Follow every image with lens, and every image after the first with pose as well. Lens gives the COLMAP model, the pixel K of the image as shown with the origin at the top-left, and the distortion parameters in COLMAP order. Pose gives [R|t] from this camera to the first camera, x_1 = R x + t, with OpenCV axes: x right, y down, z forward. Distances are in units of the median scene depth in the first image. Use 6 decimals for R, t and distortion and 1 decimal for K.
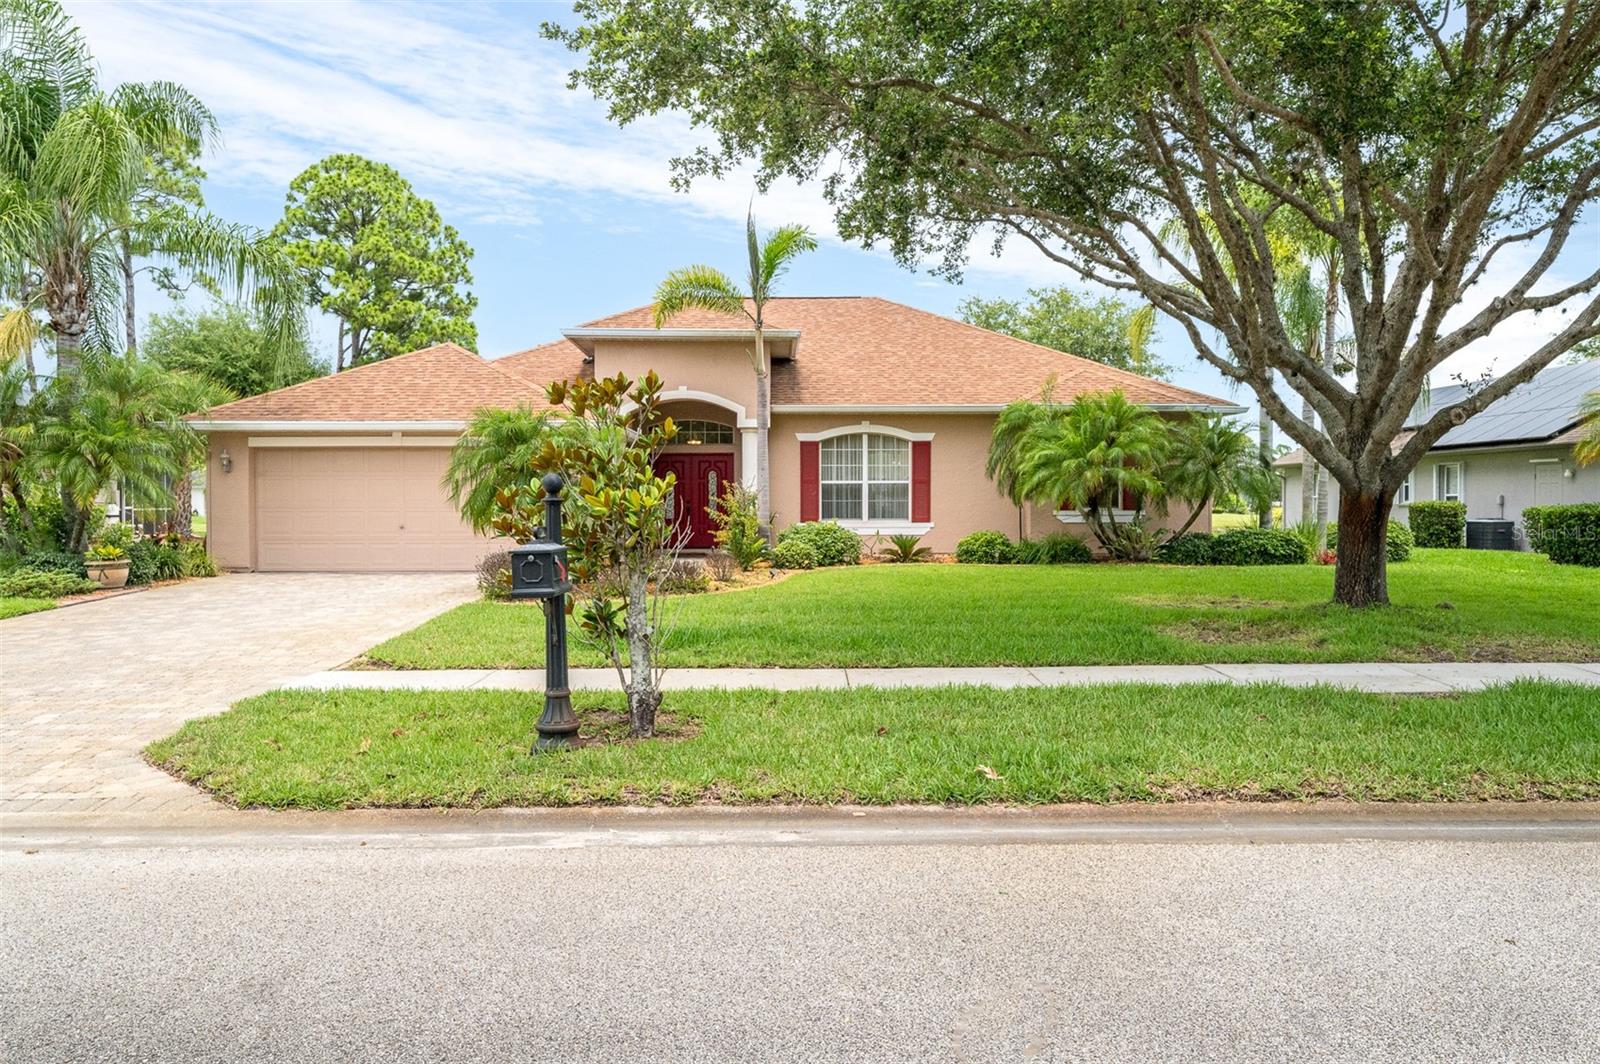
lens RADIAL K [[1187.0, 0, 800.0], [0, 1187.0, 532.0], [0, 0, 1]] dist [-0.005273, -0.000340]
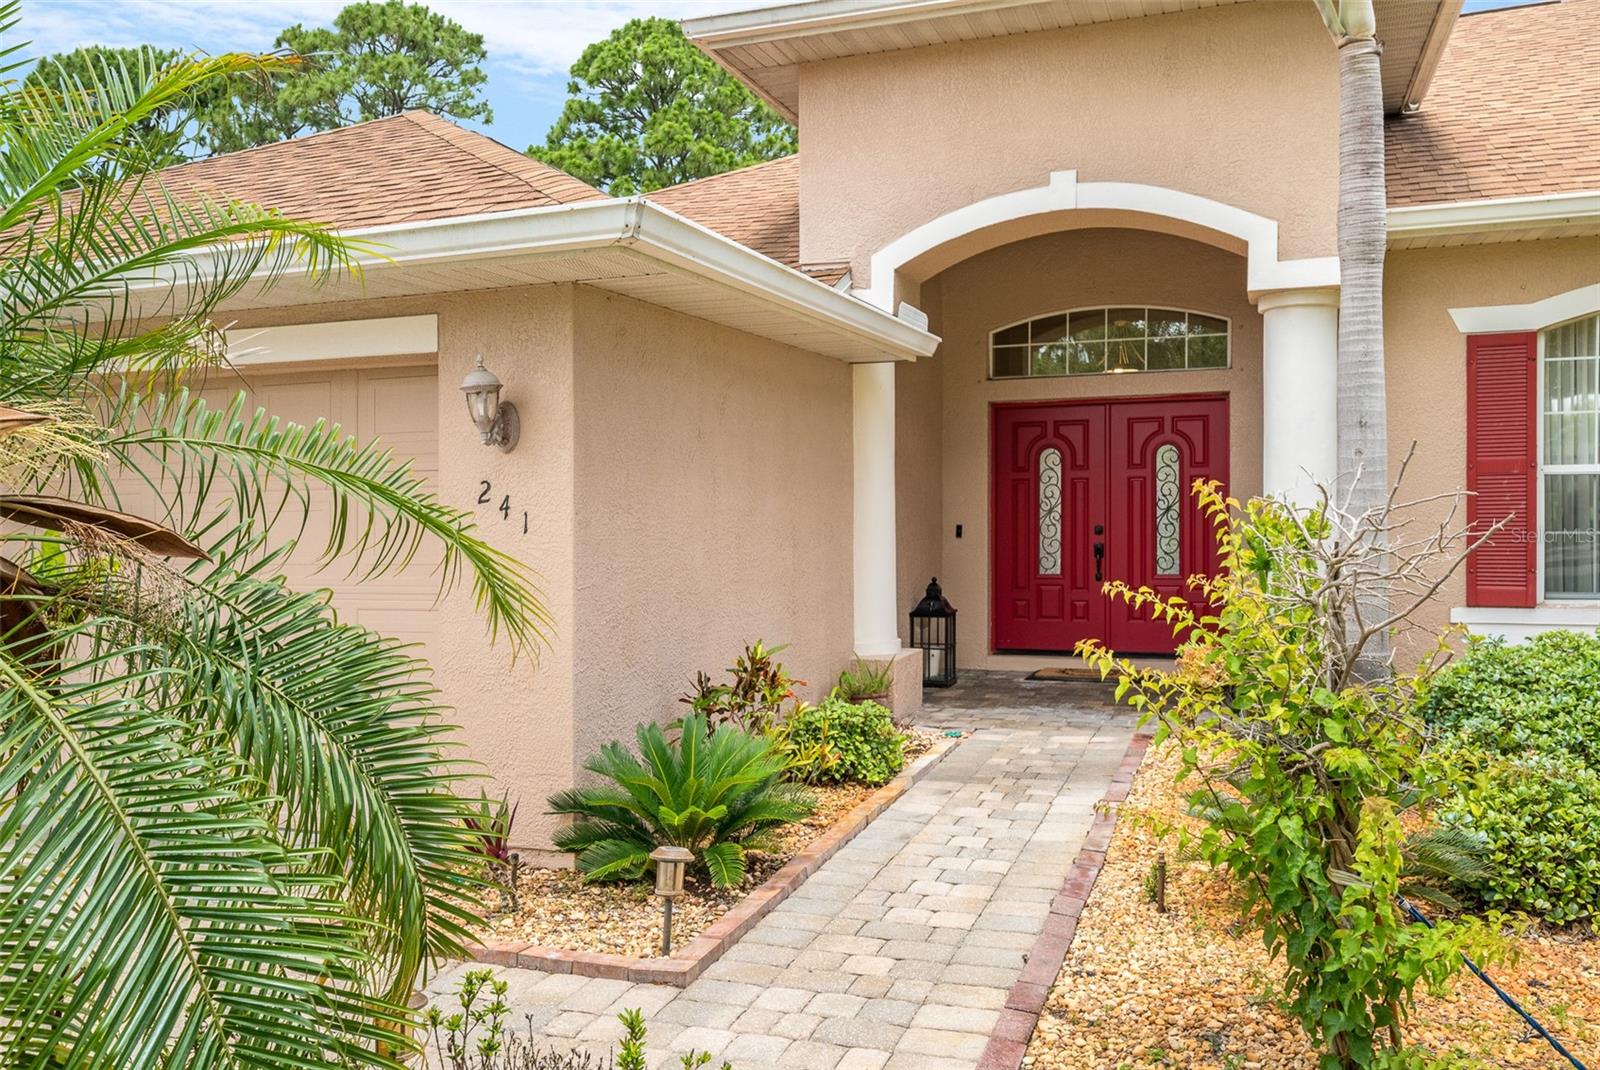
lens RADIAL K [[1233.6, 0, 803.4], [0, 1233.6, 589.2], [0, 0, 1]] dist [-0.014005, -0.006786]
pose [[0.930239, 0.012295, -0.366748, -0.041358], [0.006932, 0.998671, 0.051063, -0.029267], [0.366888, -0.050043, 0.928918, 0.650793]]
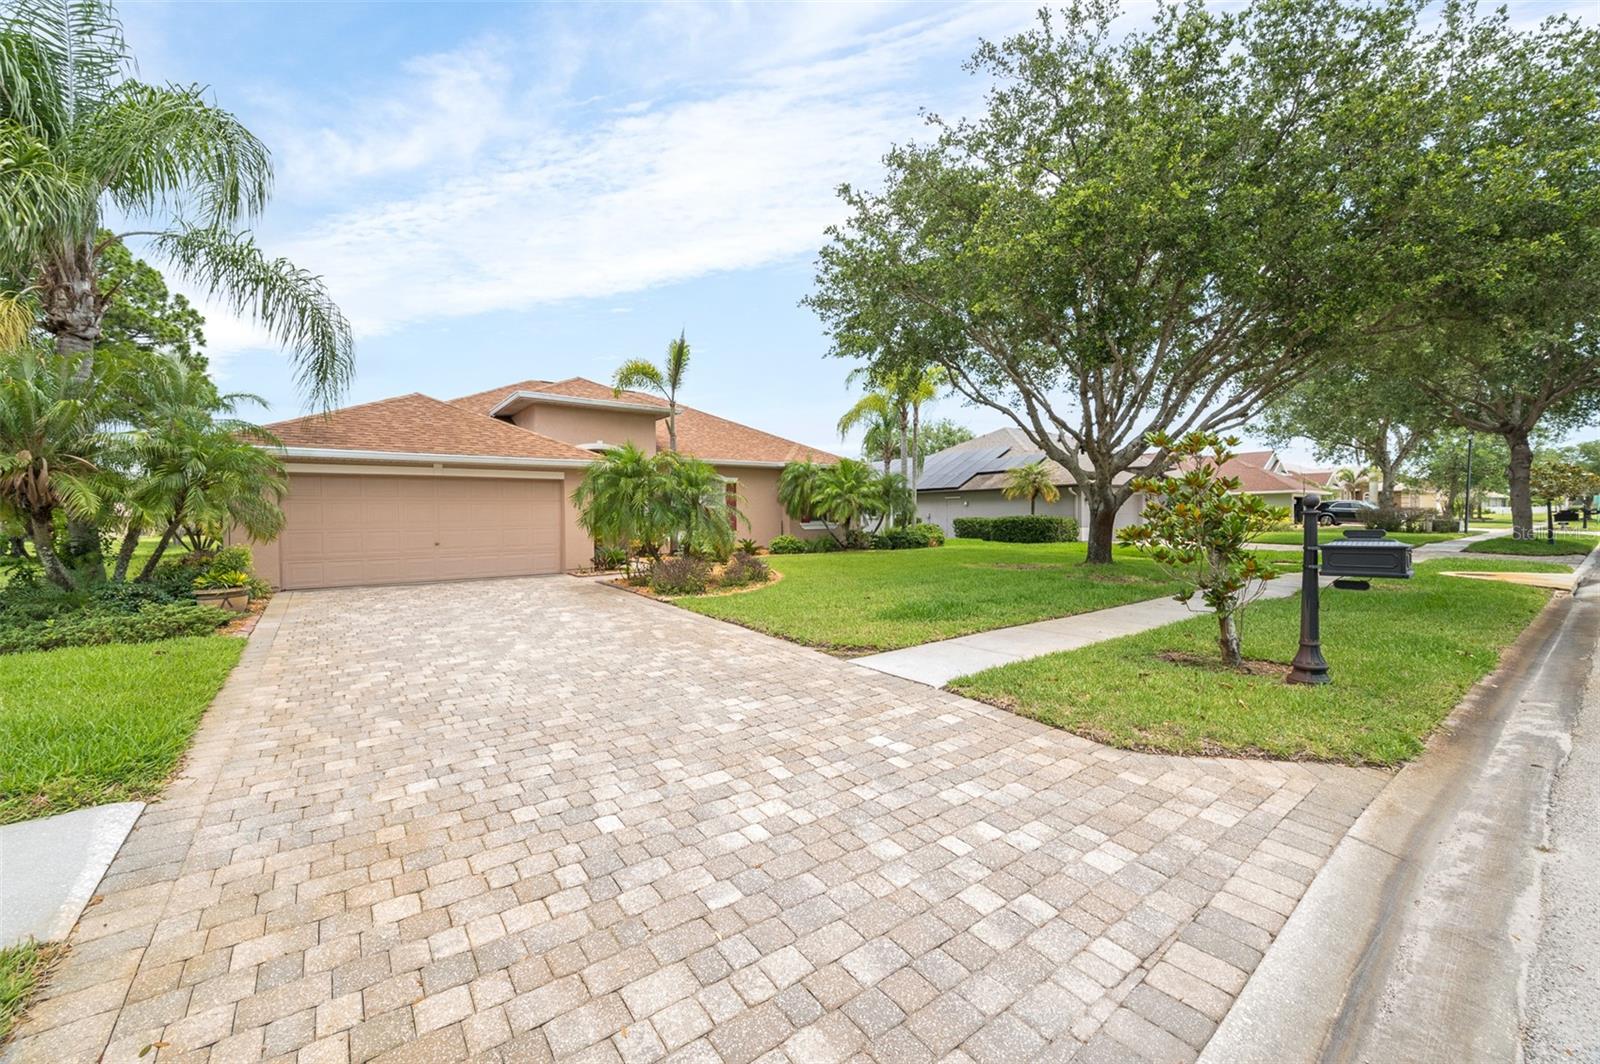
lens RADIAL K [[636.2, 0, 800.0], [0, 636.2, 532.0], [0, 0, 1]] dist [0.000489, -0.000161]
pose [[0.801933, -0.022982, 0.596972, -0.358021], [0.026771, 0.999638, 0.002521, -0.006162], [-0.596814, 0.013960, 0.802258, 0.224541]]
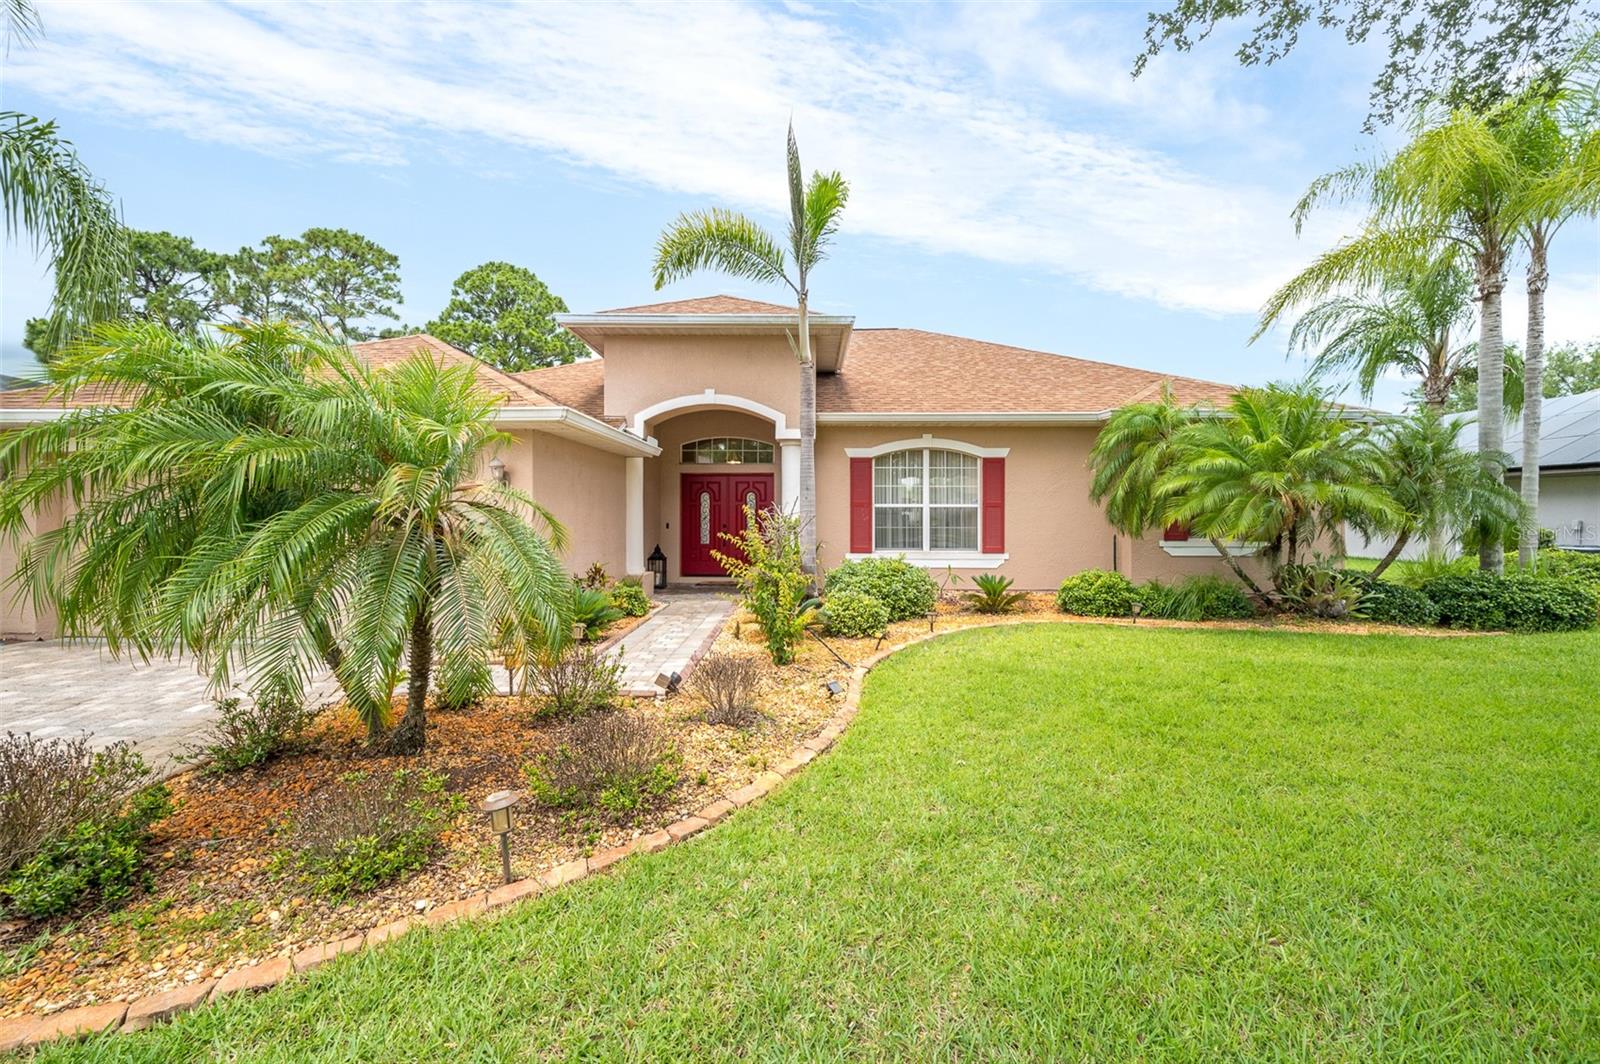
lens RADIAL K [[636.2, 0, 800.0], [0, 636.2, 532.0], [0, 0, 1]] dist [0.000489, -0.000161]
pose [[0.999471, 0.004380, -0.032241, -0.020871], [-0.004266, 0.999984, 0.003616, -0.024551], [0.032256, -0.003476, 0.999474, 0.544119]]
